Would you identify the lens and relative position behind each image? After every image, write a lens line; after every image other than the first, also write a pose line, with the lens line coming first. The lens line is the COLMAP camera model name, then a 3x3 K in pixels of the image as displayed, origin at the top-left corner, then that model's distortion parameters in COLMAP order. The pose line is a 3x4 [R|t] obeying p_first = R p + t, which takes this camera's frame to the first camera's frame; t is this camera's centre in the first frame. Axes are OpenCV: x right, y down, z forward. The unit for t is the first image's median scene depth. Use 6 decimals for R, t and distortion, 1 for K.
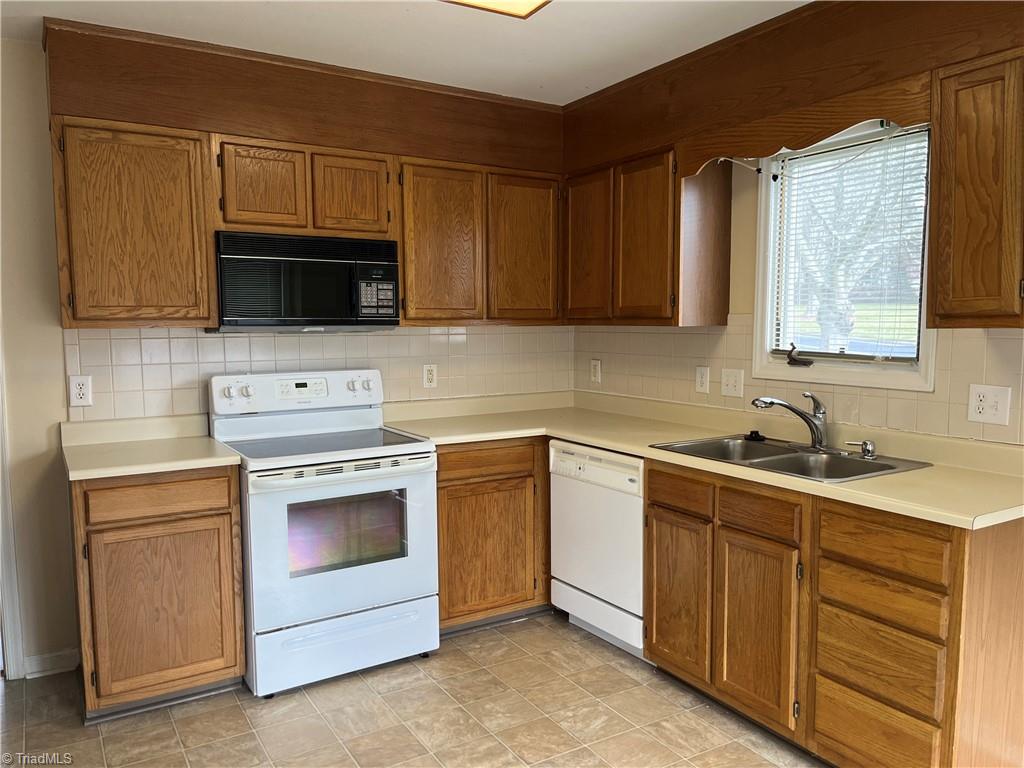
lens RADIAL K [[772.6, 0, 515.4], [0, 772.6, 388.6], [0, 0, 1]] dist [0.066774, -0.059943]
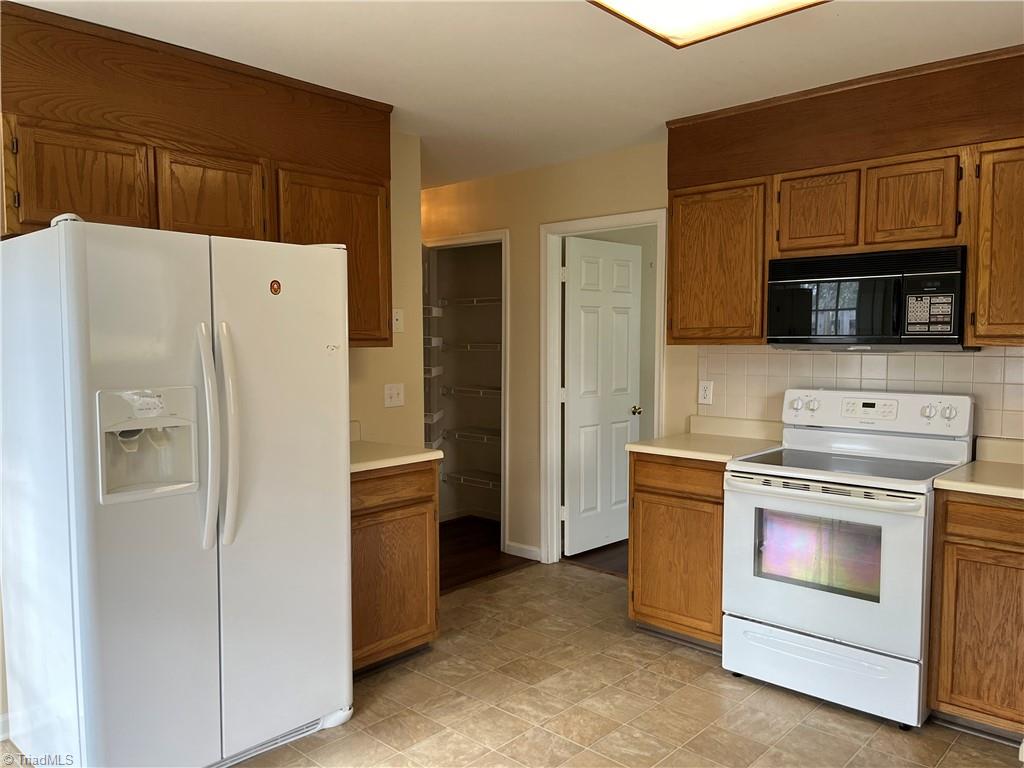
lens RADIAL K [[772.6, 0, 536.5], [0, 772.6, 390.6], [0, 0, 1]] dist [0.066774, -0.059943]
pose [[0.293580, 0.068721, -0.953461, 0.631791], [-0.085097, 0.995332, 0.045537, -0.037163], [0.952139, 0.067768, 0.298057, 0.363831]]
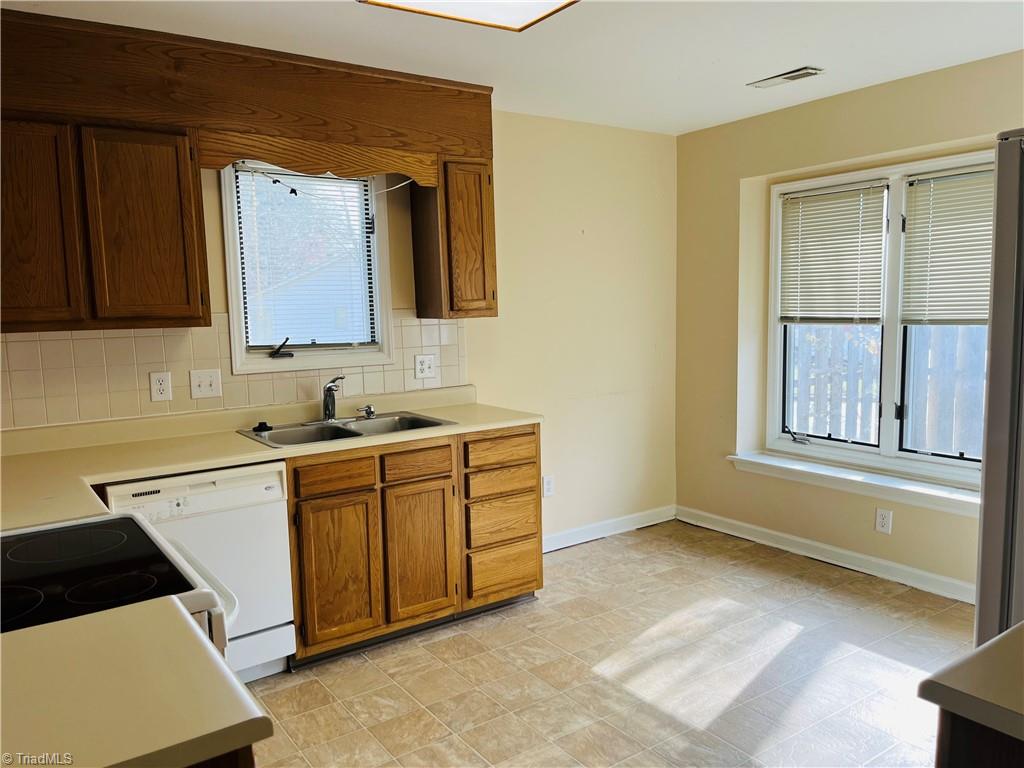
lens RADIAL K [[772.6, 0, 512.7], [0, 772.6, 386.1], [0, 0, 1]] dist [0.066774, -0.059943]
pose [[-0.055279, -0.102885, 0.993156, -0.584940], [0.112200, 0.987737, 0.108569, -0.054865], [-0.992147, 0.117433, -0.043057, 0.534392]]
